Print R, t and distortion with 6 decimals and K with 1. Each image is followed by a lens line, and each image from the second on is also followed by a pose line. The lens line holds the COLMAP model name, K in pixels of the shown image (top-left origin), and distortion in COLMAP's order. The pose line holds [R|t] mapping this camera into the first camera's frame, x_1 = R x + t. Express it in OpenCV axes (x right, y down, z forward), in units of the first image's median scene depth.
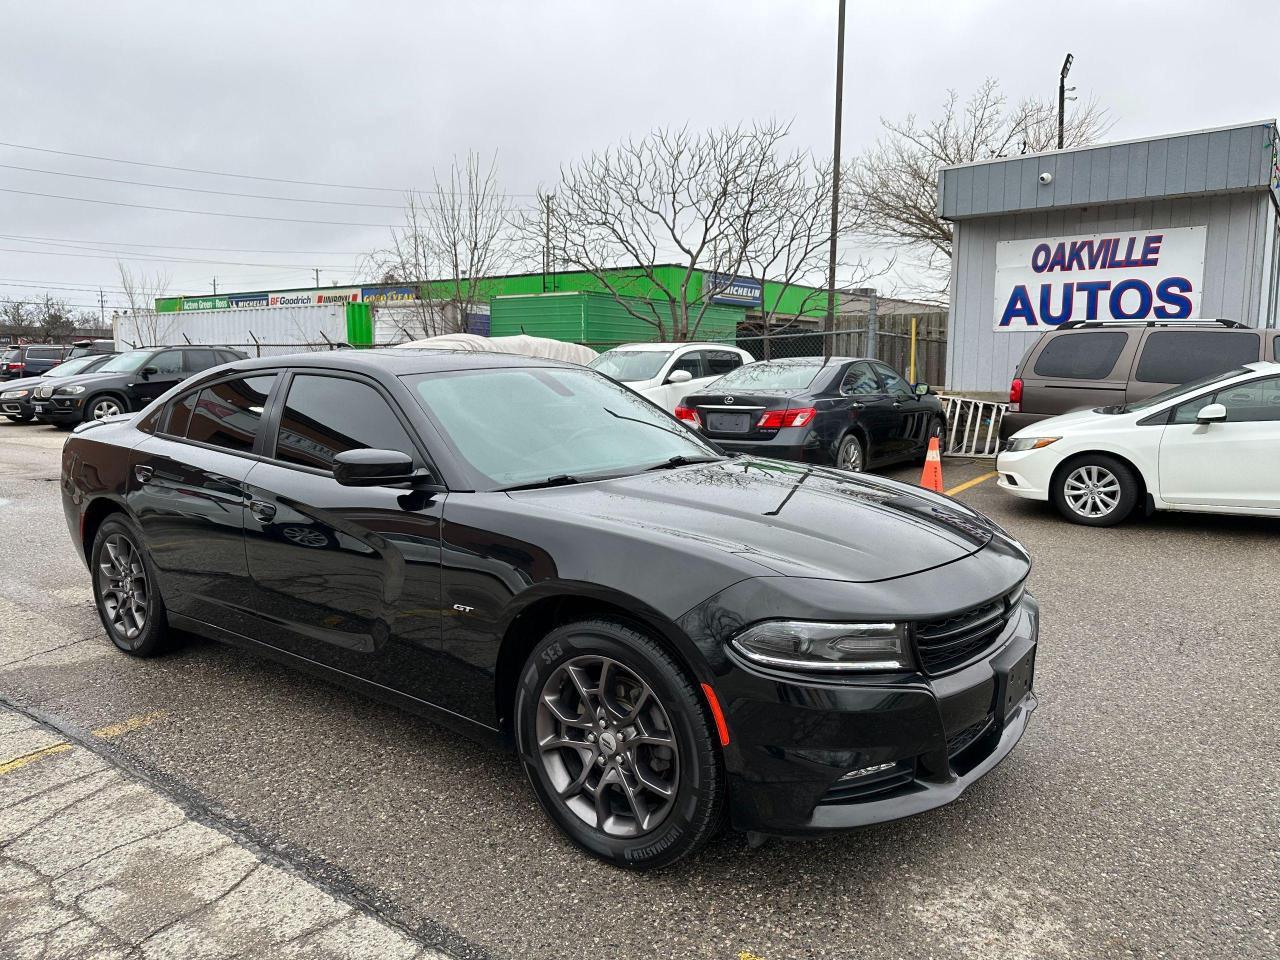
lens RADIAL K [[910.7, 0, 640.0], [0, 910.7, 480.0], [0, 0, 1]] dist [0.006262, -0.008796]
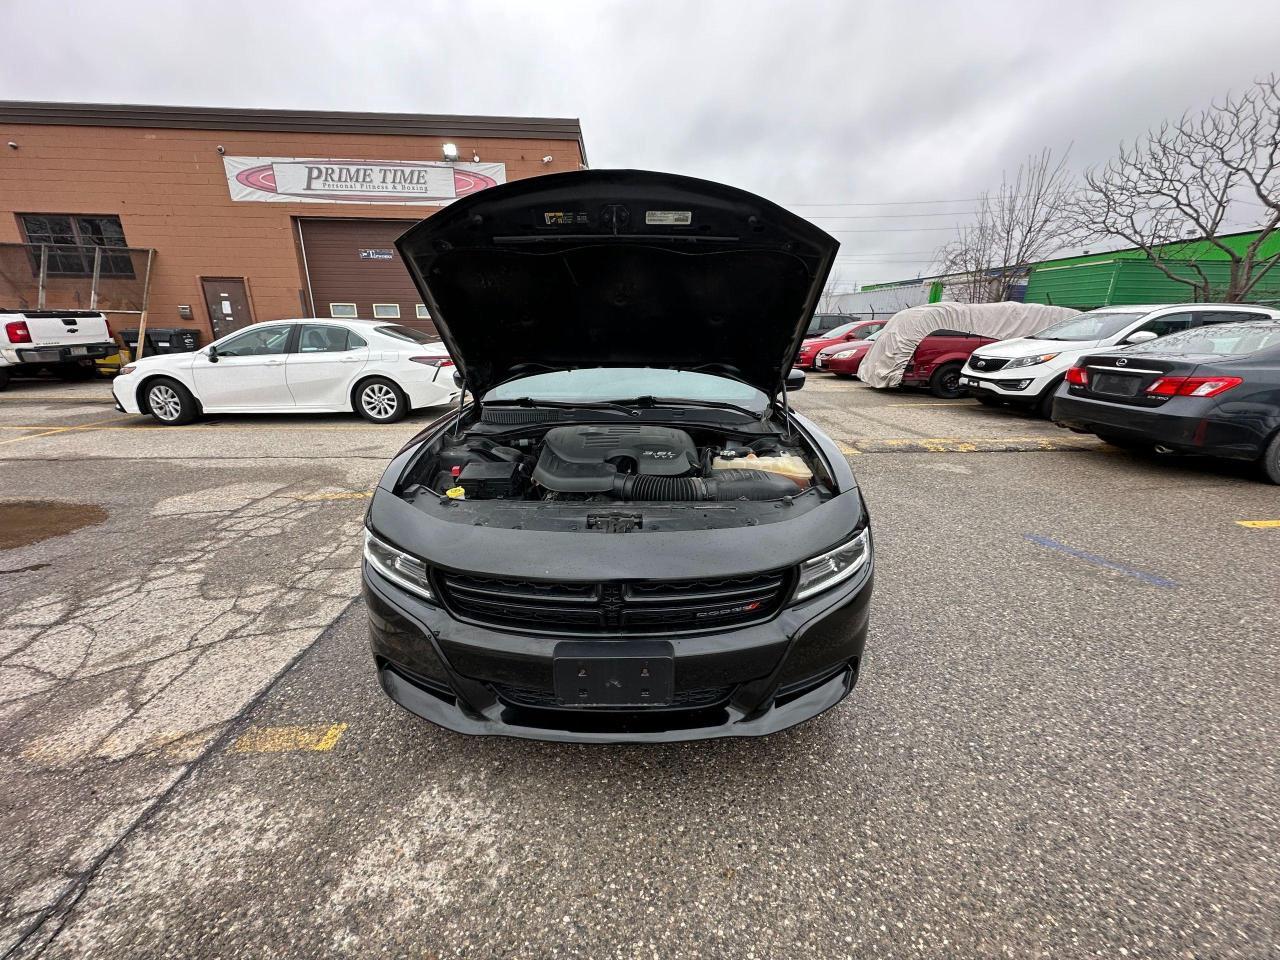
lens RADIAL K [[509.1, 0, 640.0], [0, 509.1, 480.0], [0, 0, 1]] dist [-0.000525, 0.000042]
pose [[0.599798, 0.238247, -0.763859, 0.187894], [-0.107101, 0.969957, 0.218431, -0.021154], [0.792951, -0.049204, 0.607295, 0.177328]]
